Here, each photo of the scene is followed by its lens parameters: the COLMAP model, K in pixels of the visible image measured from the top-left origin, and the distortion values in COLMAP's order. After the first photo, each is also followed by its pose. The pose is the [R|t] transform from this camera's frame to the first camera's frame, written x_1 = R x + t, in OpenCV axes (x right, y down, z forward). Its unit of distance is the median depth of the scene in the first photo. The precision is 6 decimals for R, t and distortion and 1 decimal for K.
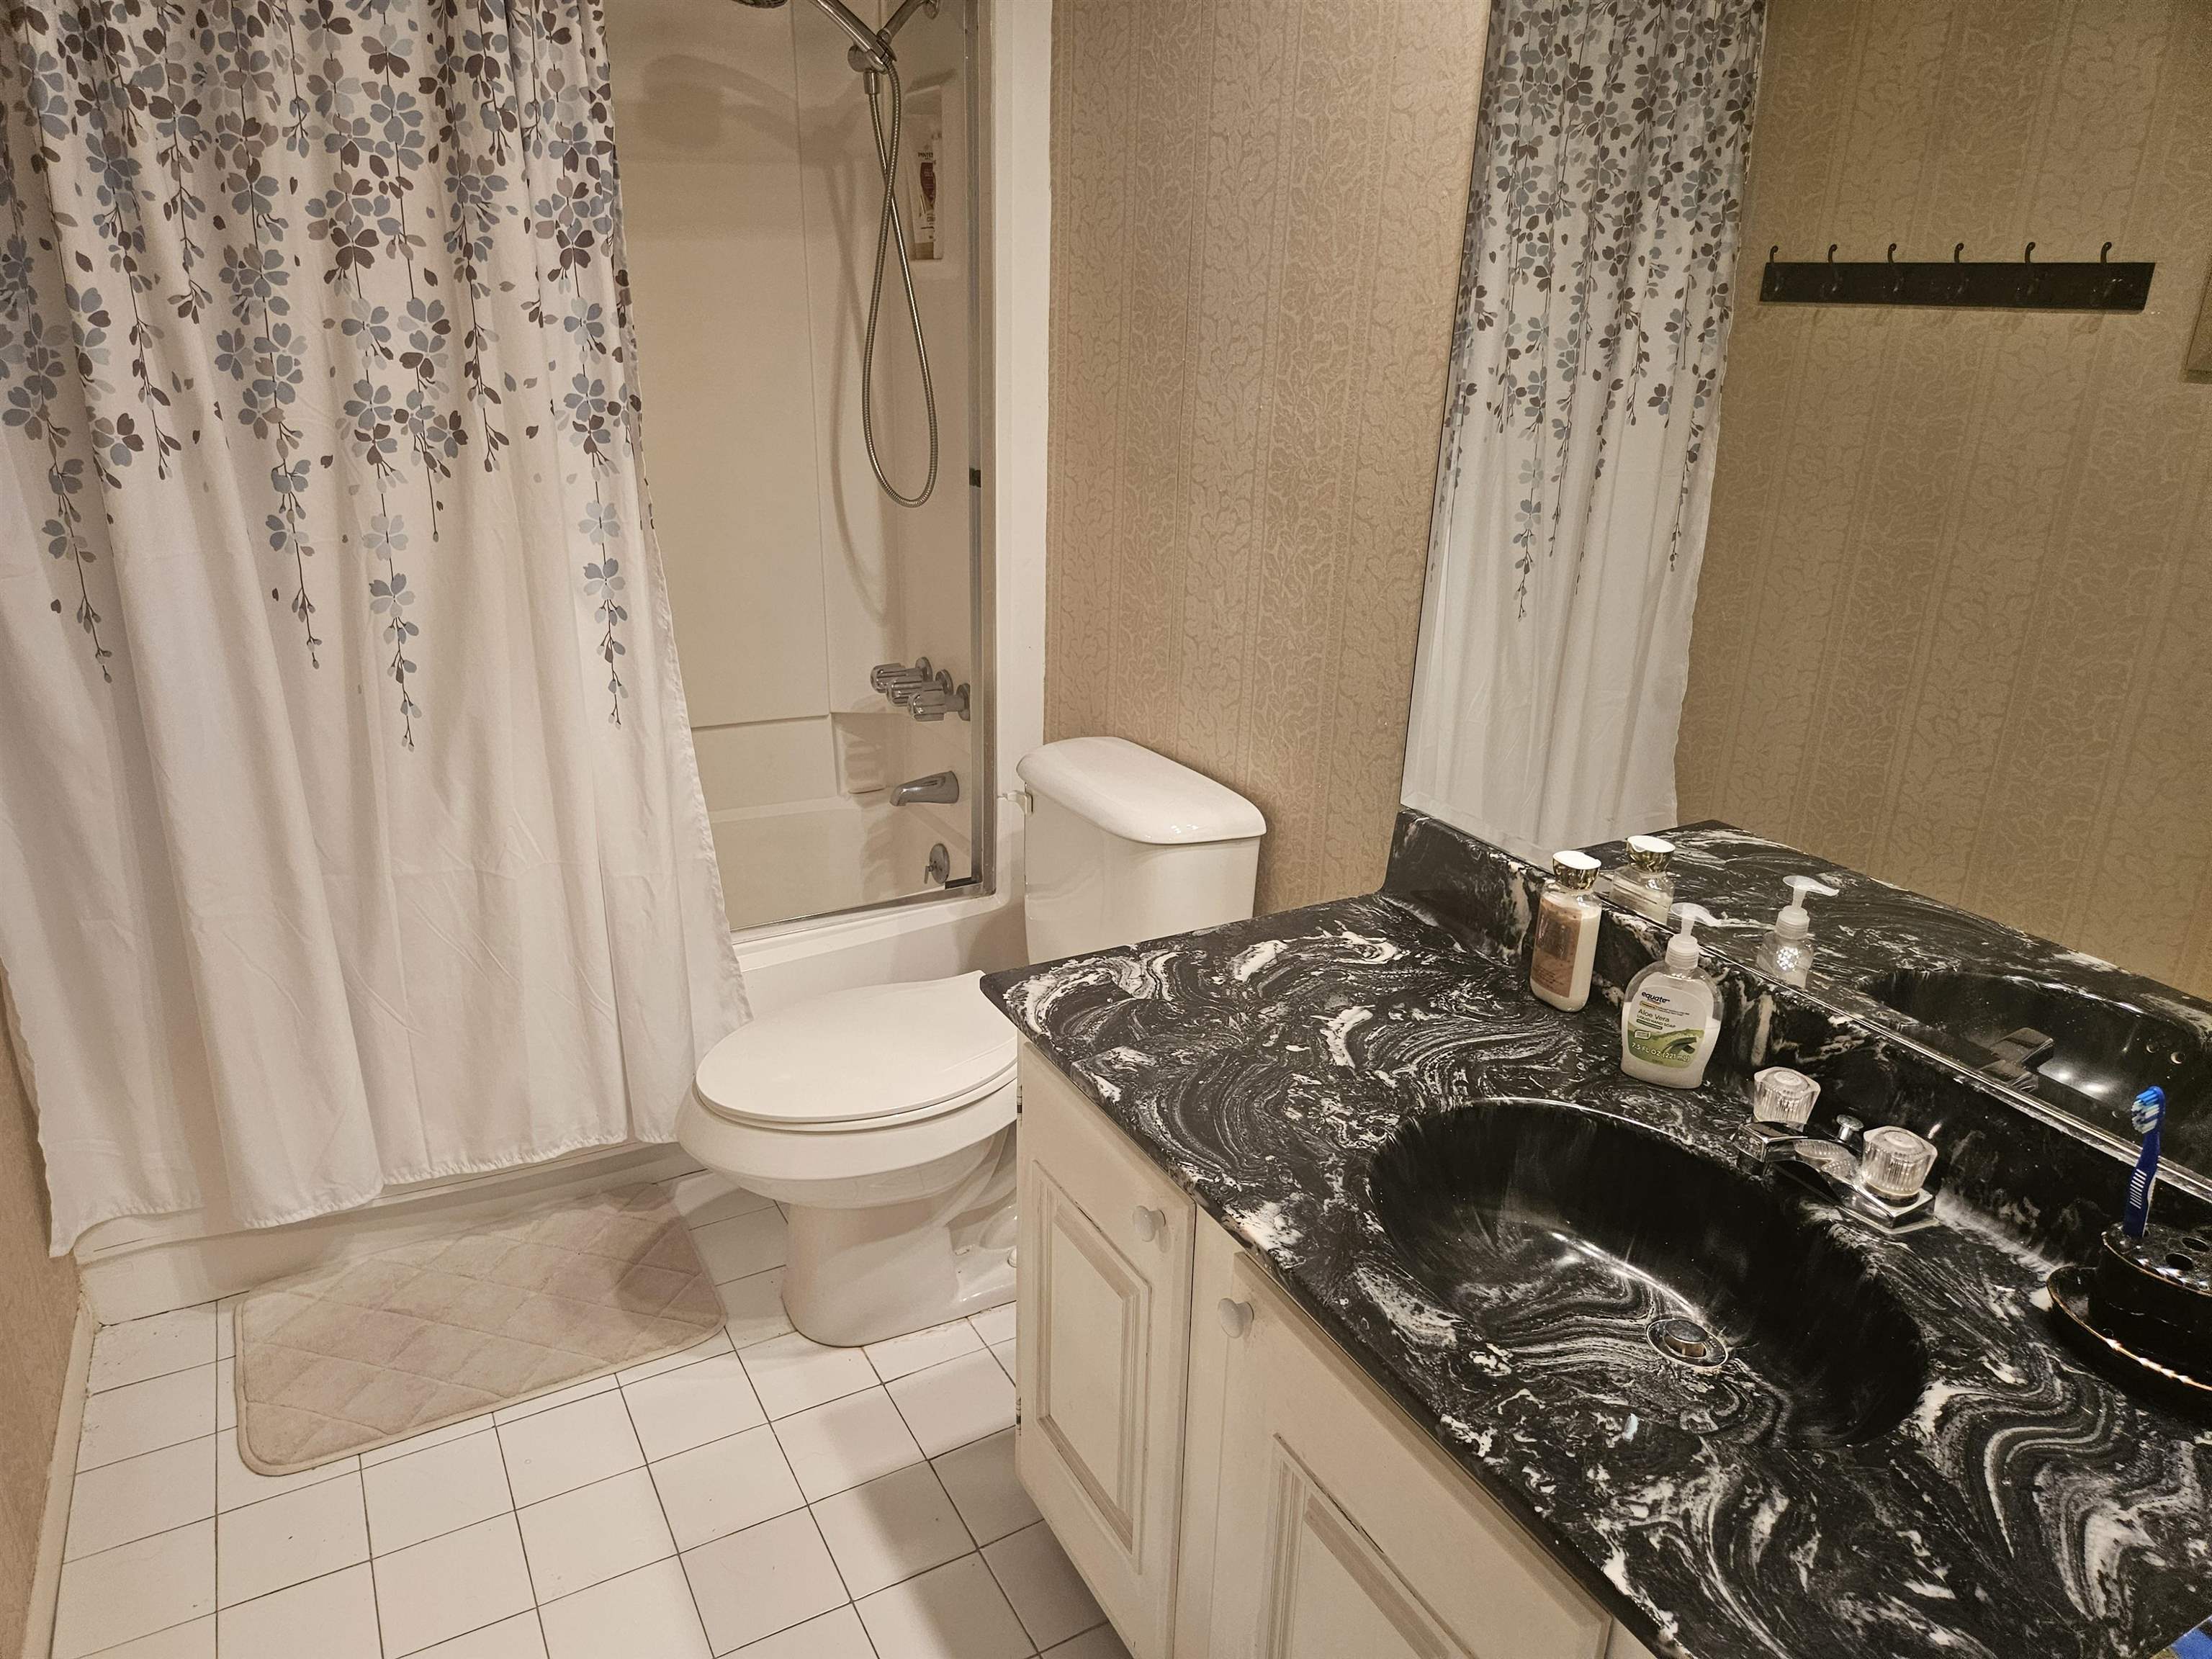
lens RADIAL K [[1478.1, 0, 1092.7], [0, 1478.1, 839.2], [0, 0, 1]] dist [0.025419, -0.007328]
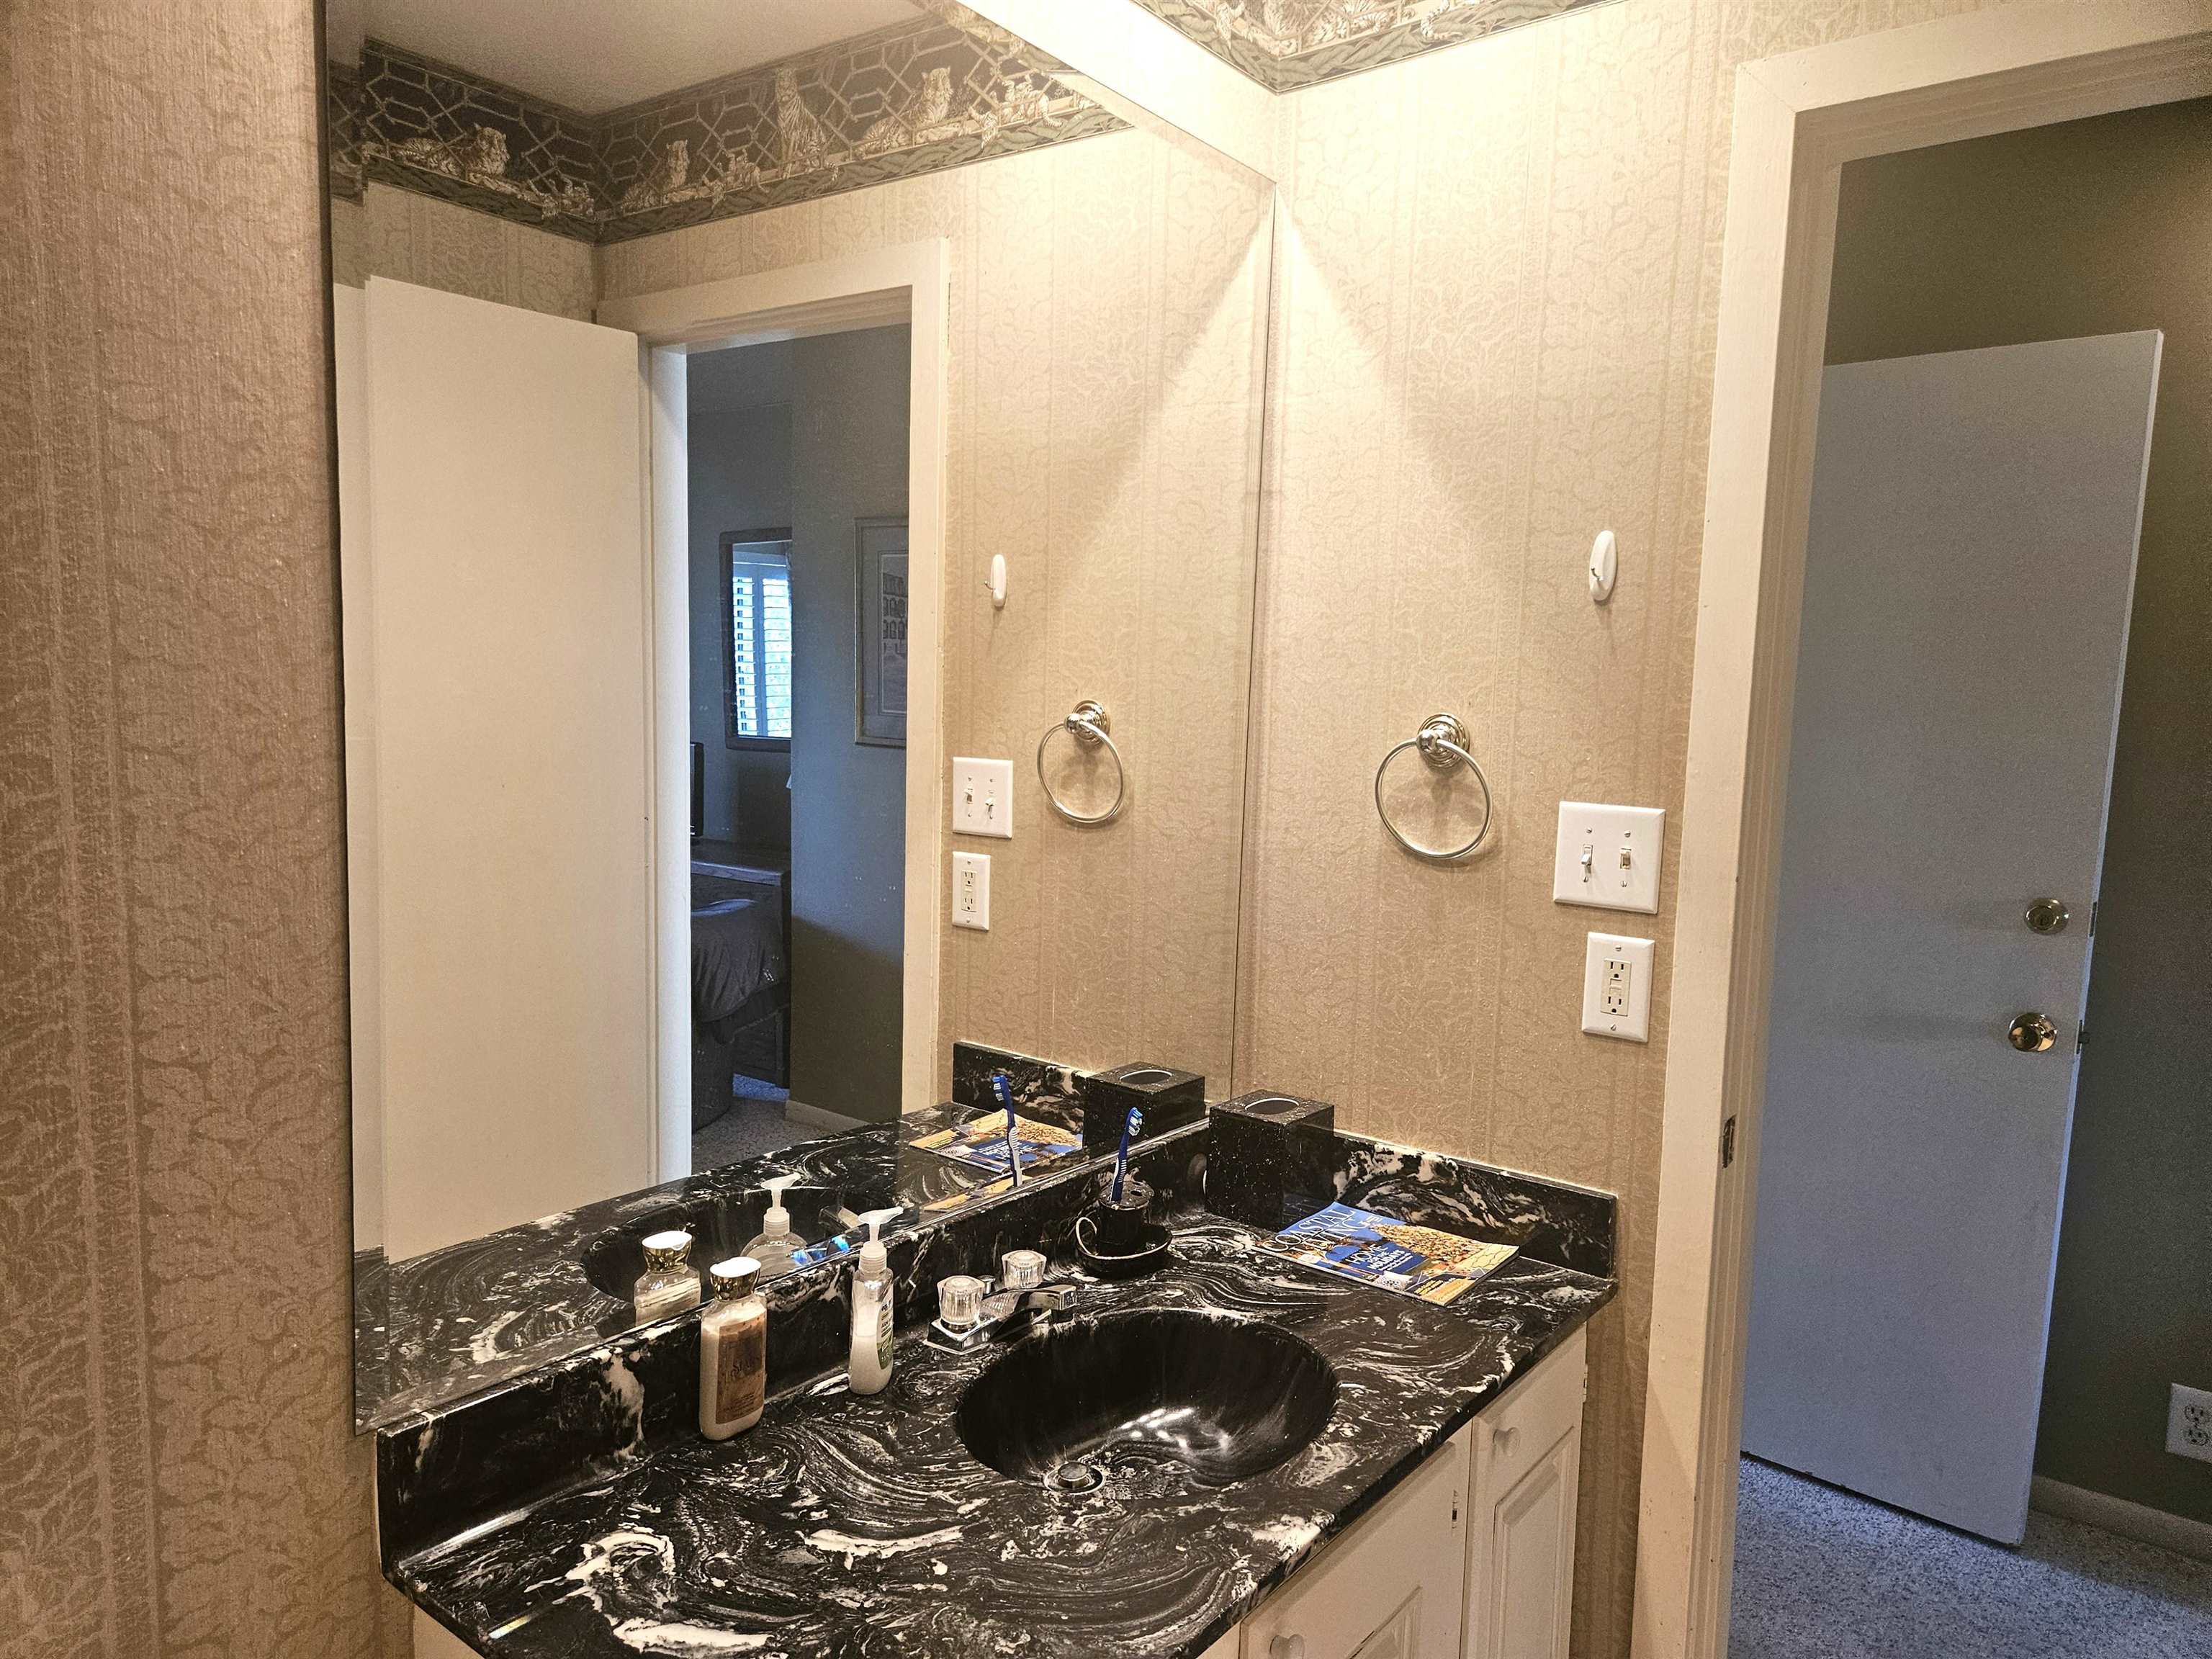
lens RADIAL K [[1478.1, 0, 1093.0], [0, 1478.1, 840.4], [0, 0, 1]] dist [0.025419, -0.007328]
pose [[-0.393390, -0.124900, 0.910848, -0.576608], [0.294937, 0.921220, 0.253704, -0.400827], [-0.870779, 0.368447, -0.325562, 0.994785]]
